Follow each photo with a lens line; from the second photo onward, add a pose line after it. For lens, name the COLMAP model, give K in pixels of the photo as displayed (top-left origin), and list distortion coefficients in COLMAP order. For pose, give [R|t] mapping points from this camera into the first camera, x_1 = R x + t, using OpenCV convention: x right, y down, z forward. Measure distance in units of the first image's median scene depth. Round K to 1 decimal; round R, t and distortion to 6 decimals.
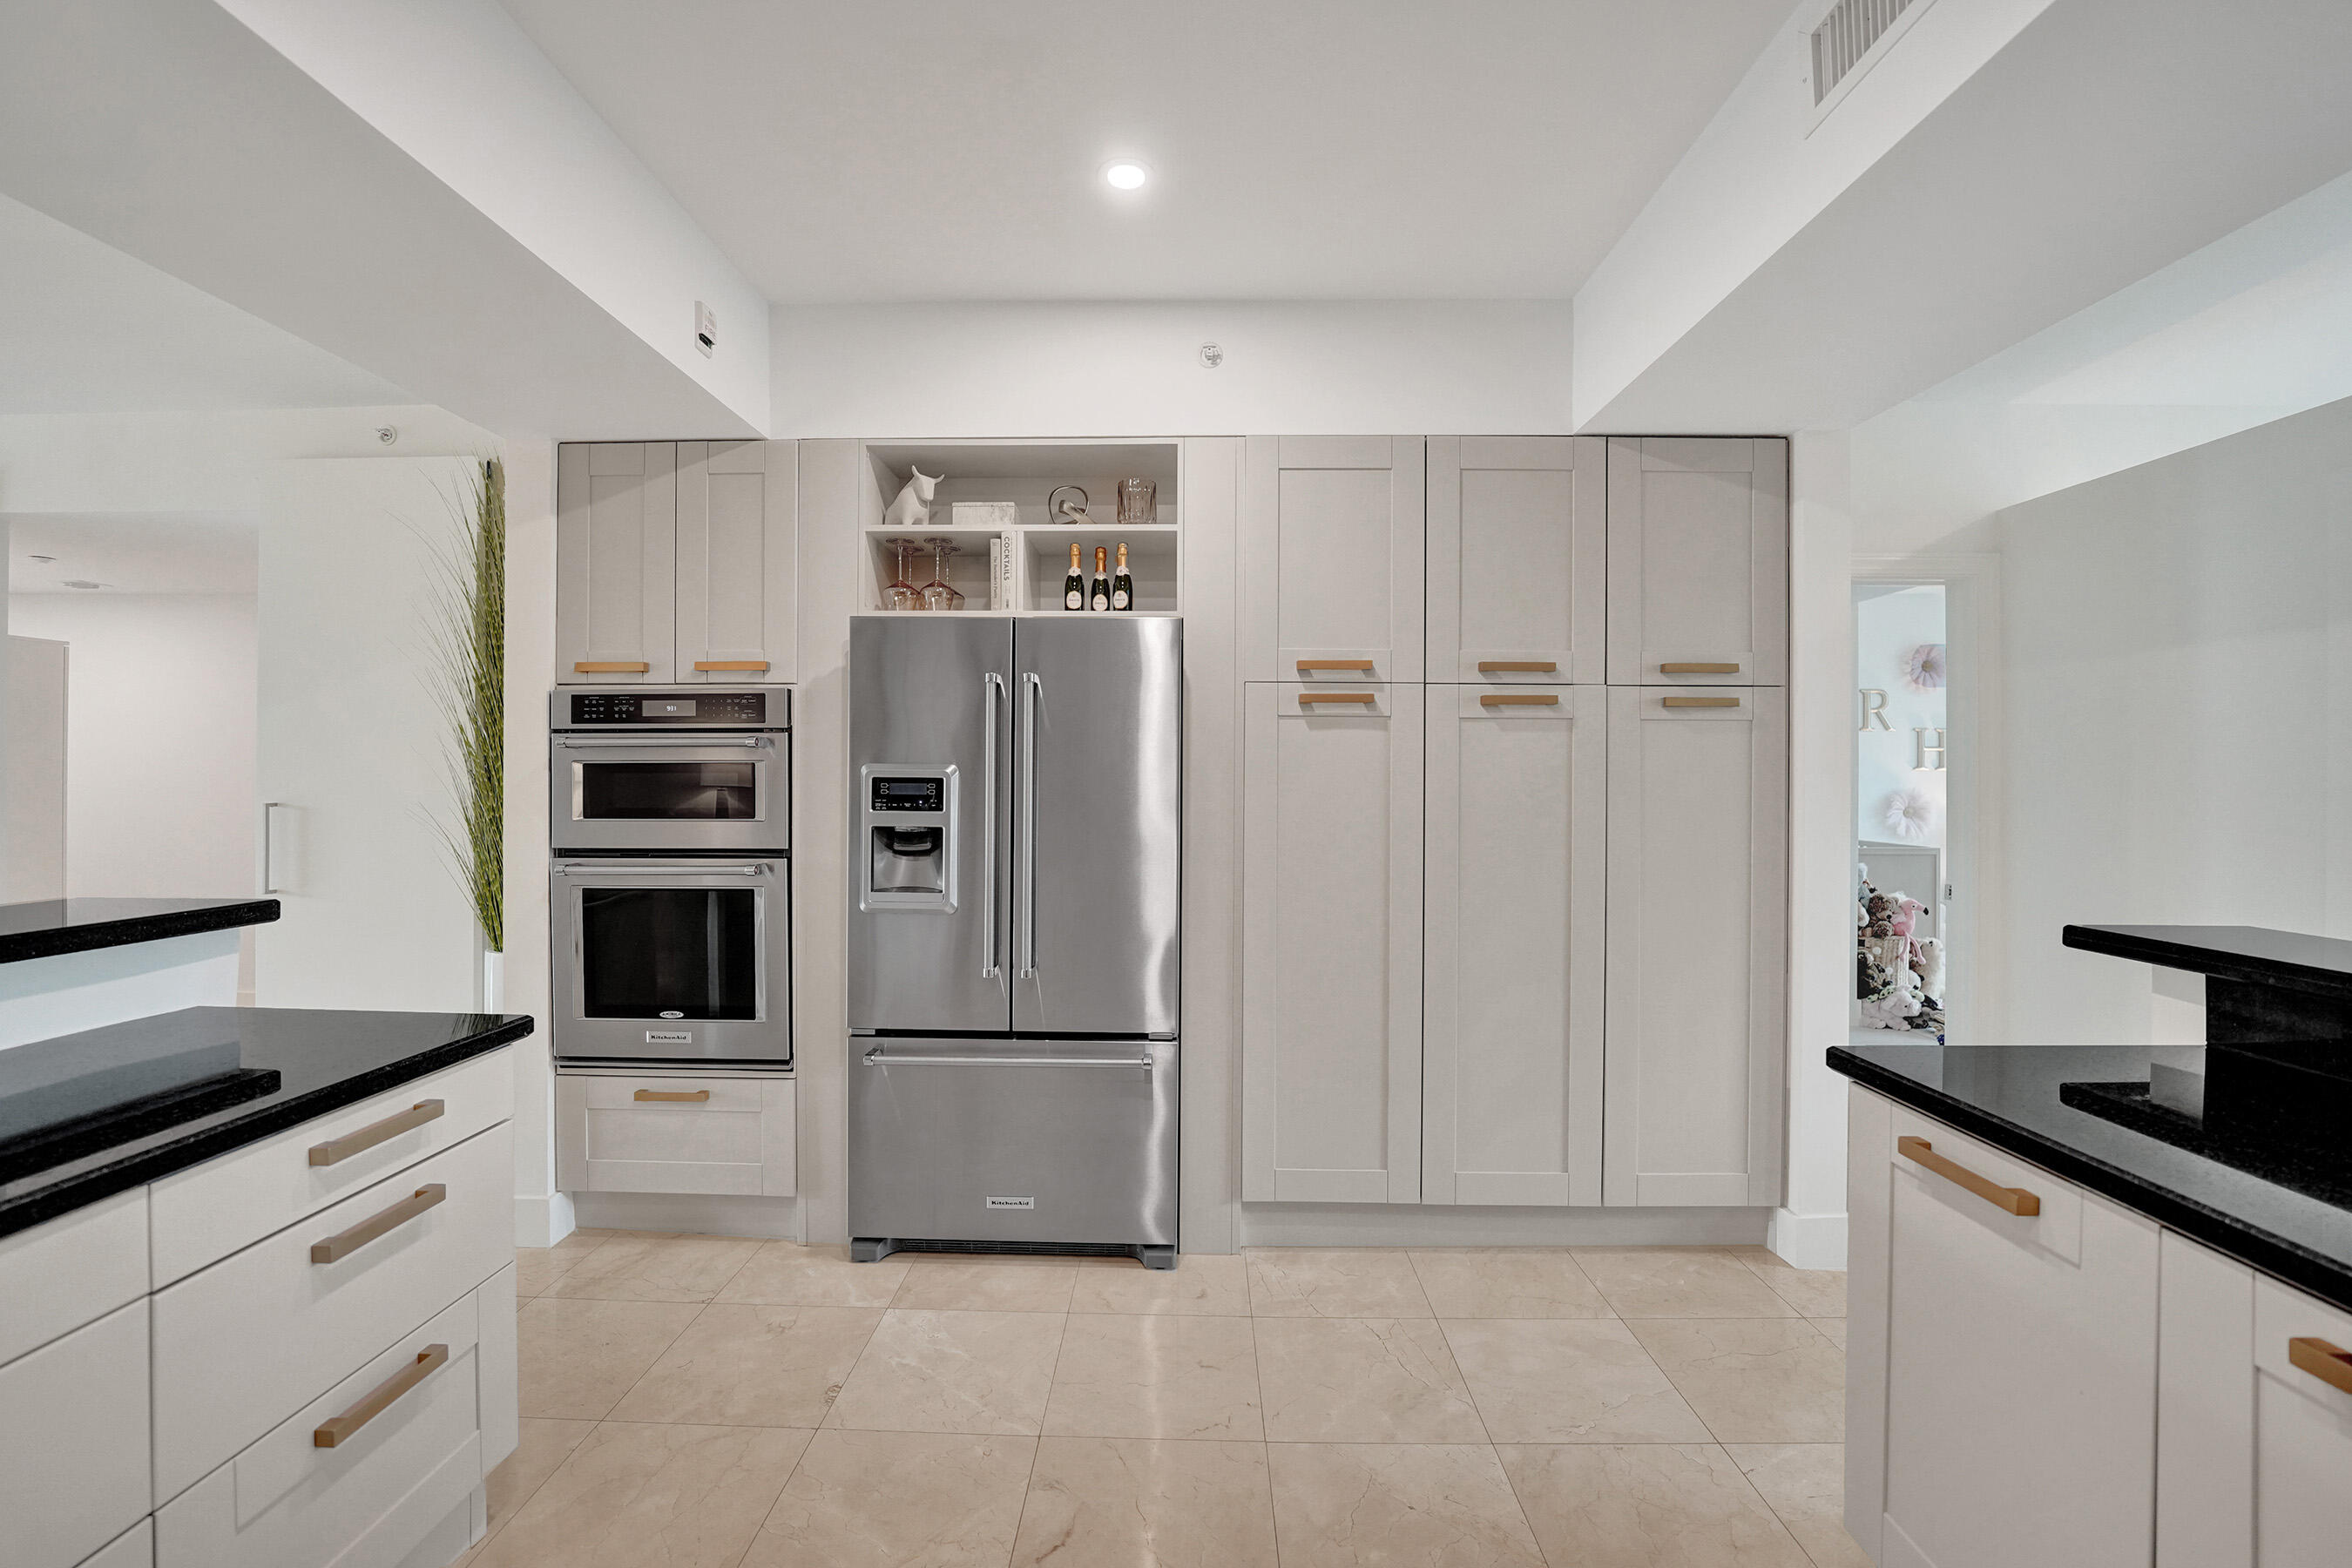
lens RADIAL K [[966.4, 0, 1158.9], [0, 966.4, 774.7], [0, 0, 1]] dist [-0.023520, 0.000069]
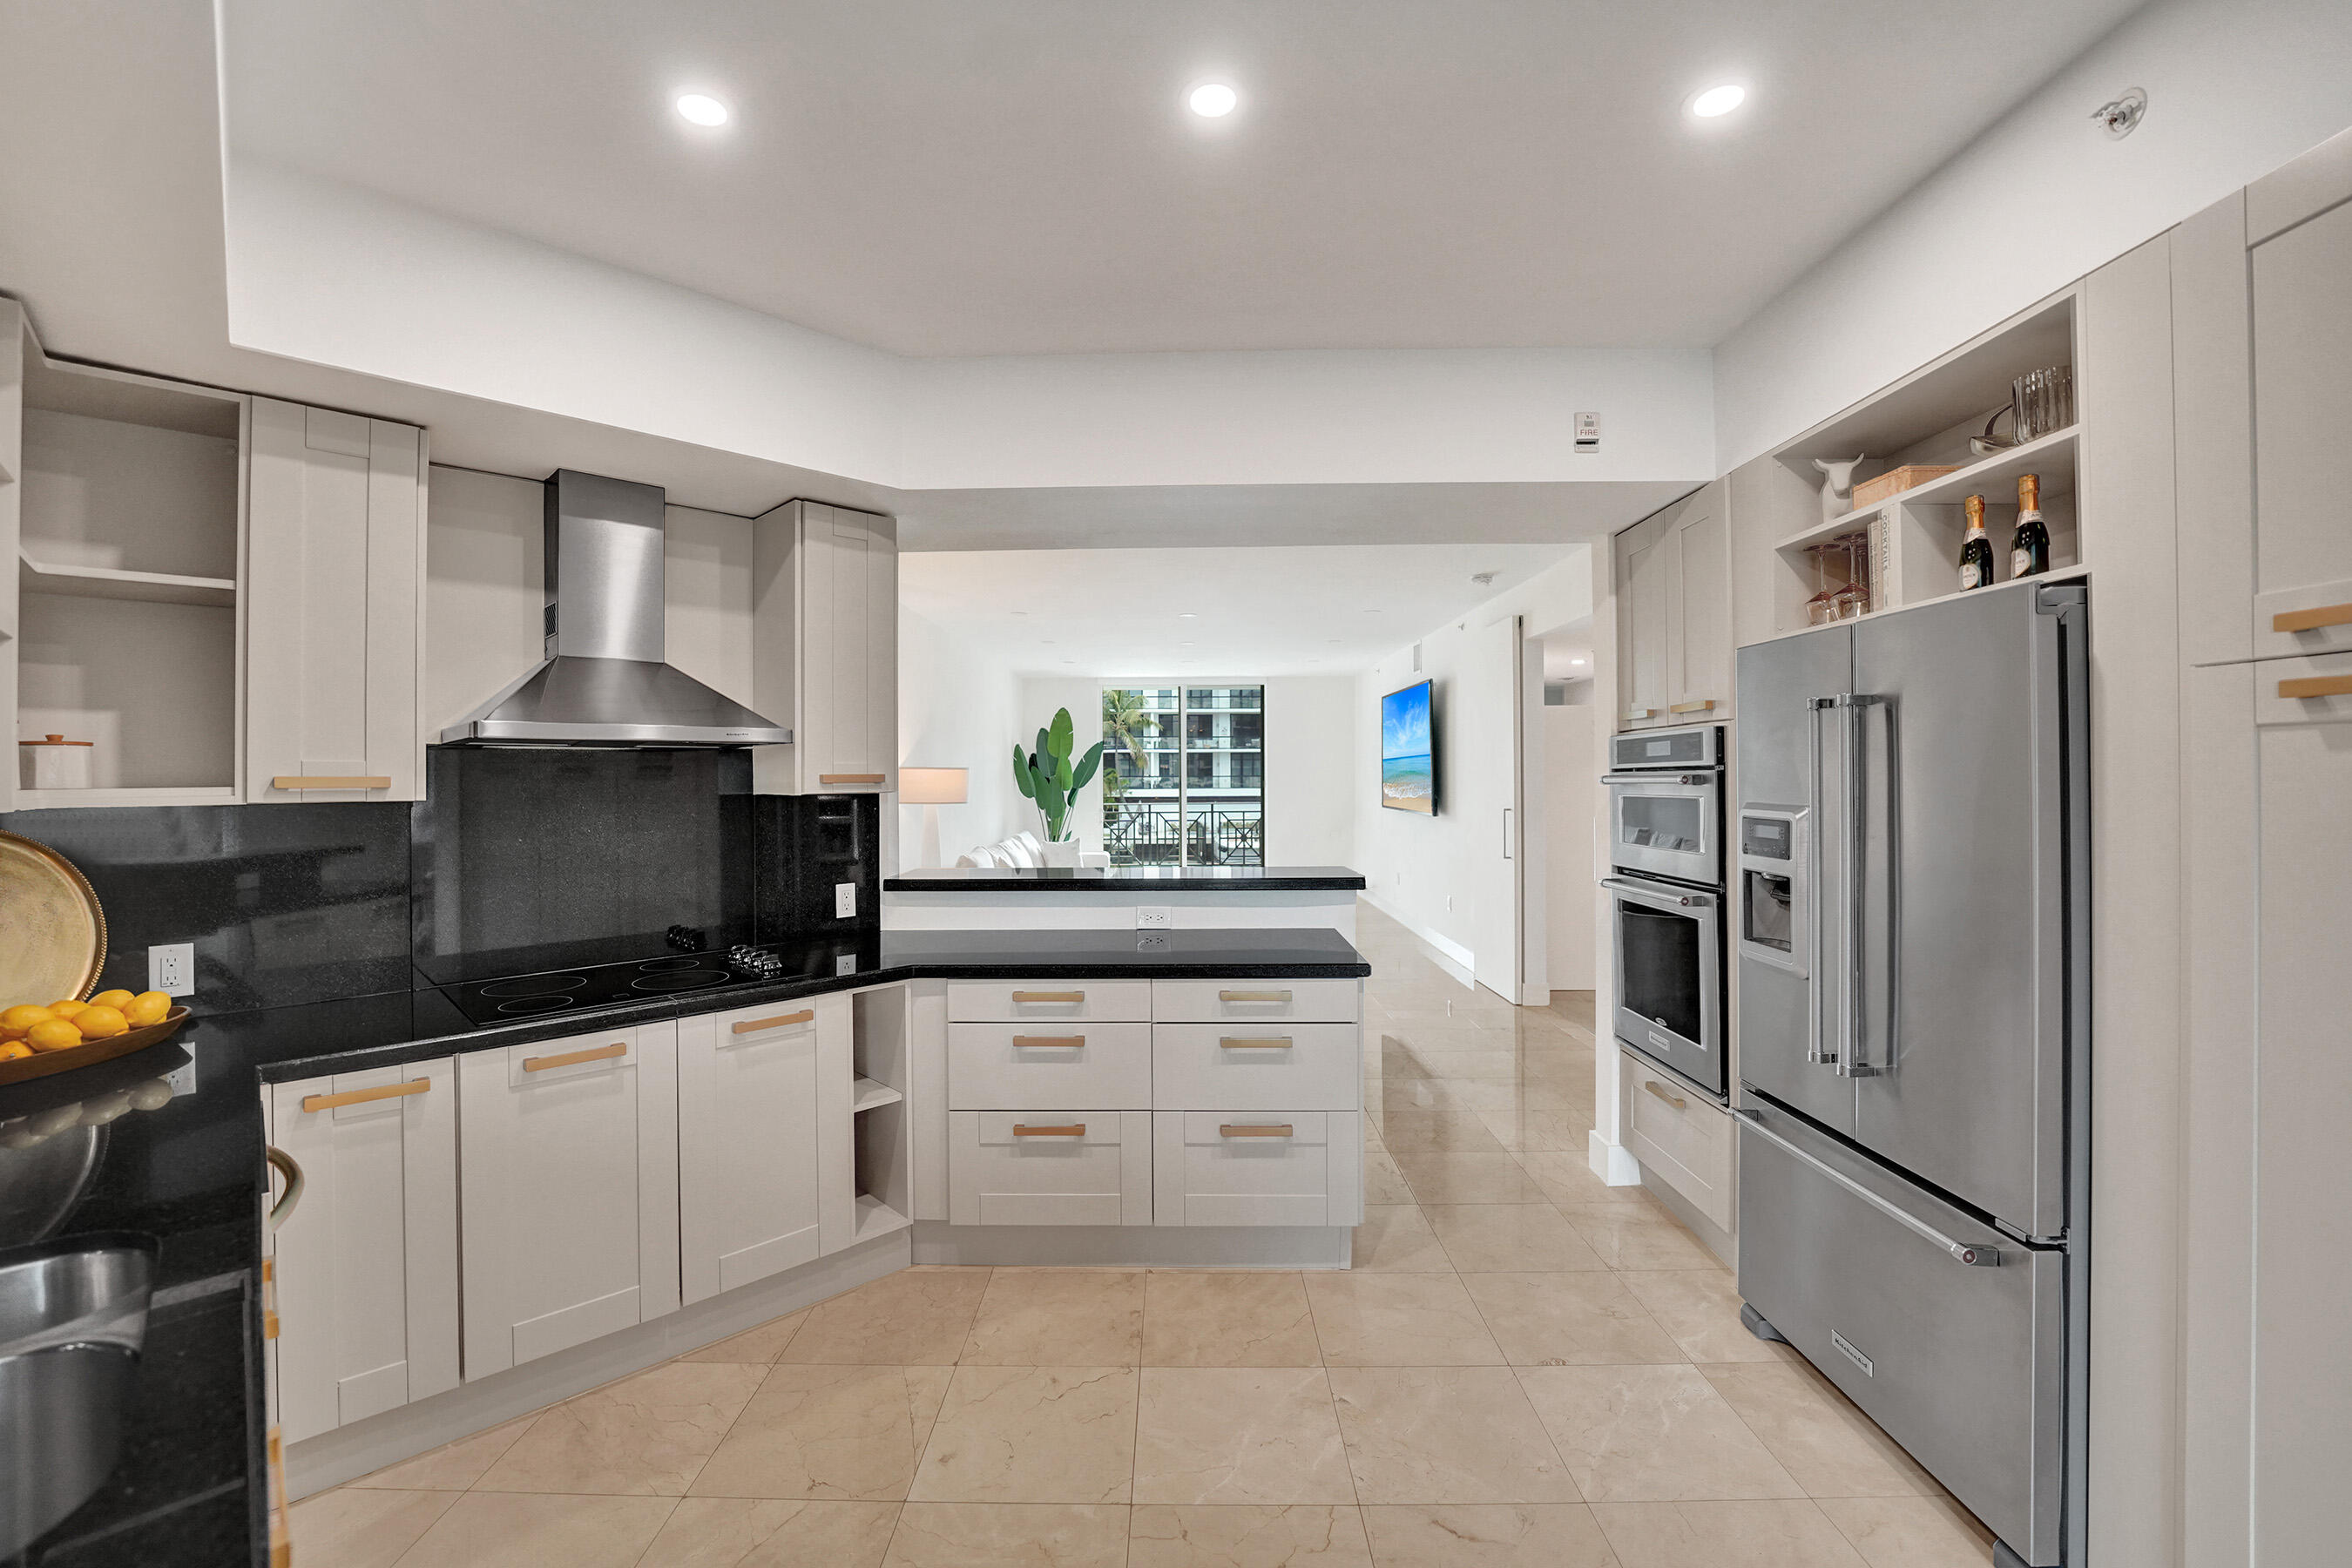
lens RADIAL K [[966.4, 0, 1158.9], [0, 966.4, 774.7], [0, 0, 1]] dist [-0.023520, 0.000069]
pose [[0.012620, -0.007494, -0.999892, 0.613253], [0.007343, 0.999946, -0.007402, -0.034908], [0.999893, -0.007249, 0.012674, 0.403650]]
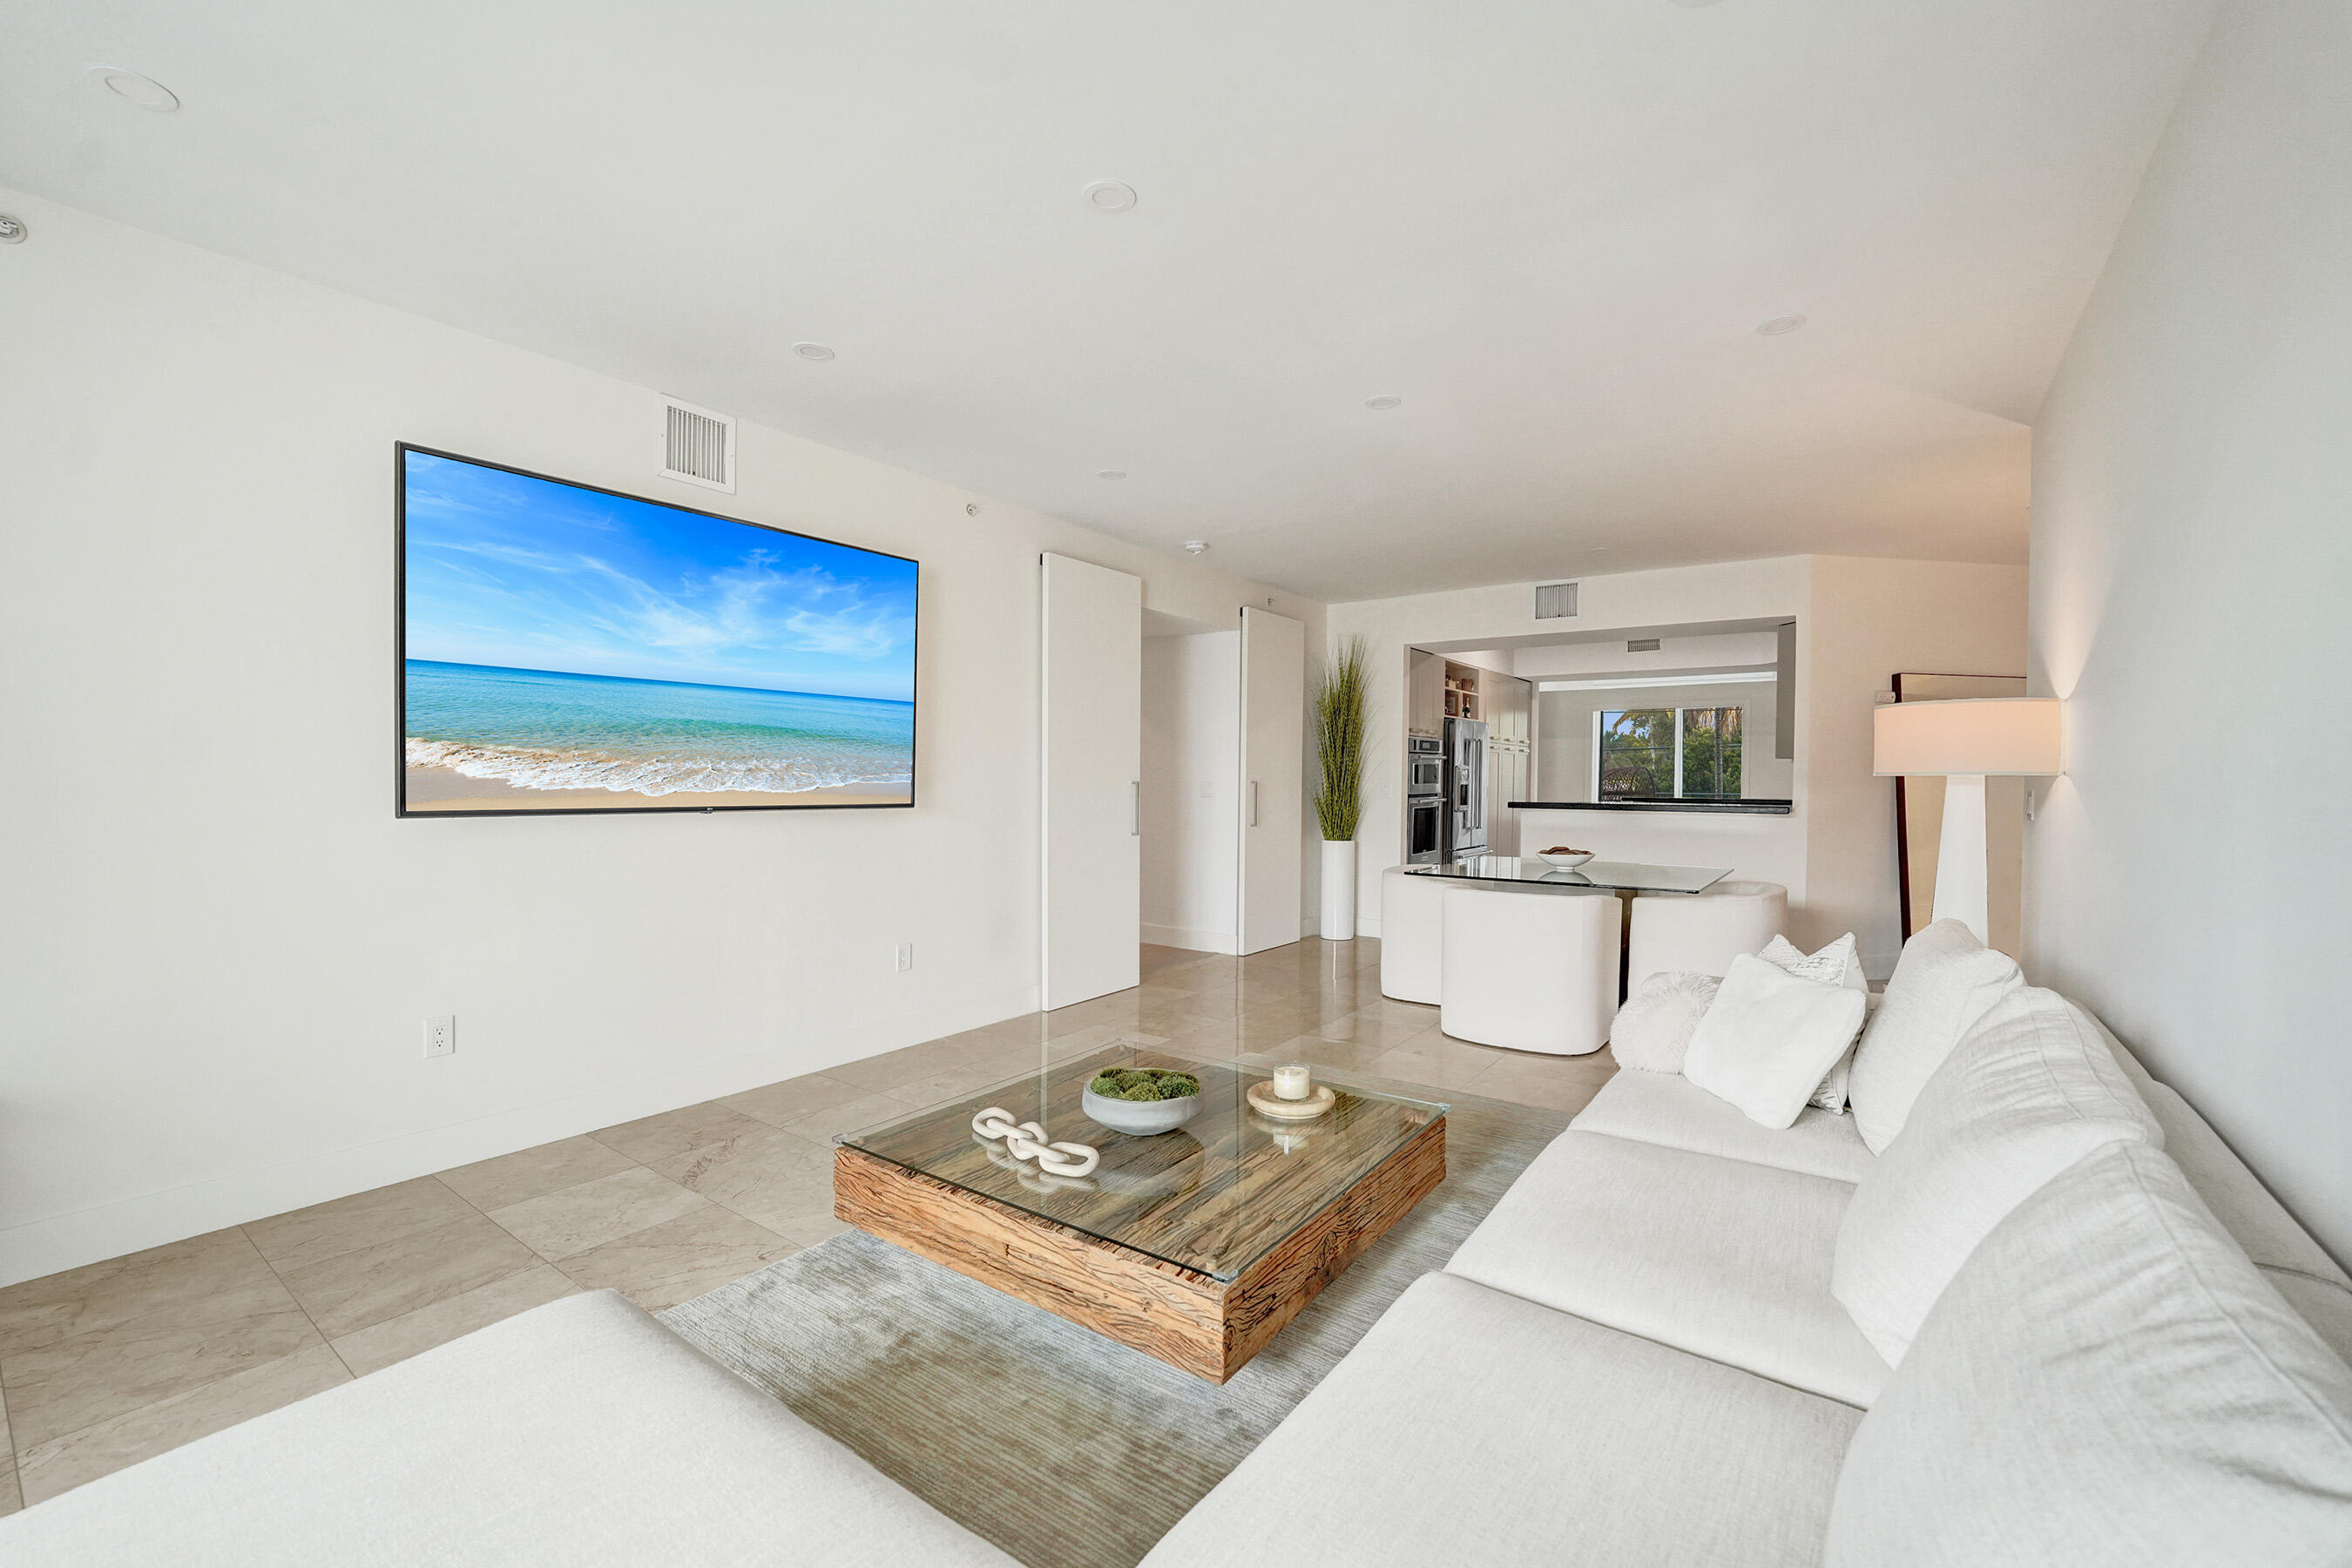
lens RADIAL K [[966.4, 0, 1158.9], [0, 966.4, 774.7], [0, 0, 1]] dist [-0.023520, 0.000069]
pose [[0.564840, 0.002450, 0.825197, -3.319151], [-0.007942, 0.999965, 0.002467, 0.018578], [-0.825162, -0.007947, 0.564840, 0.019696]]
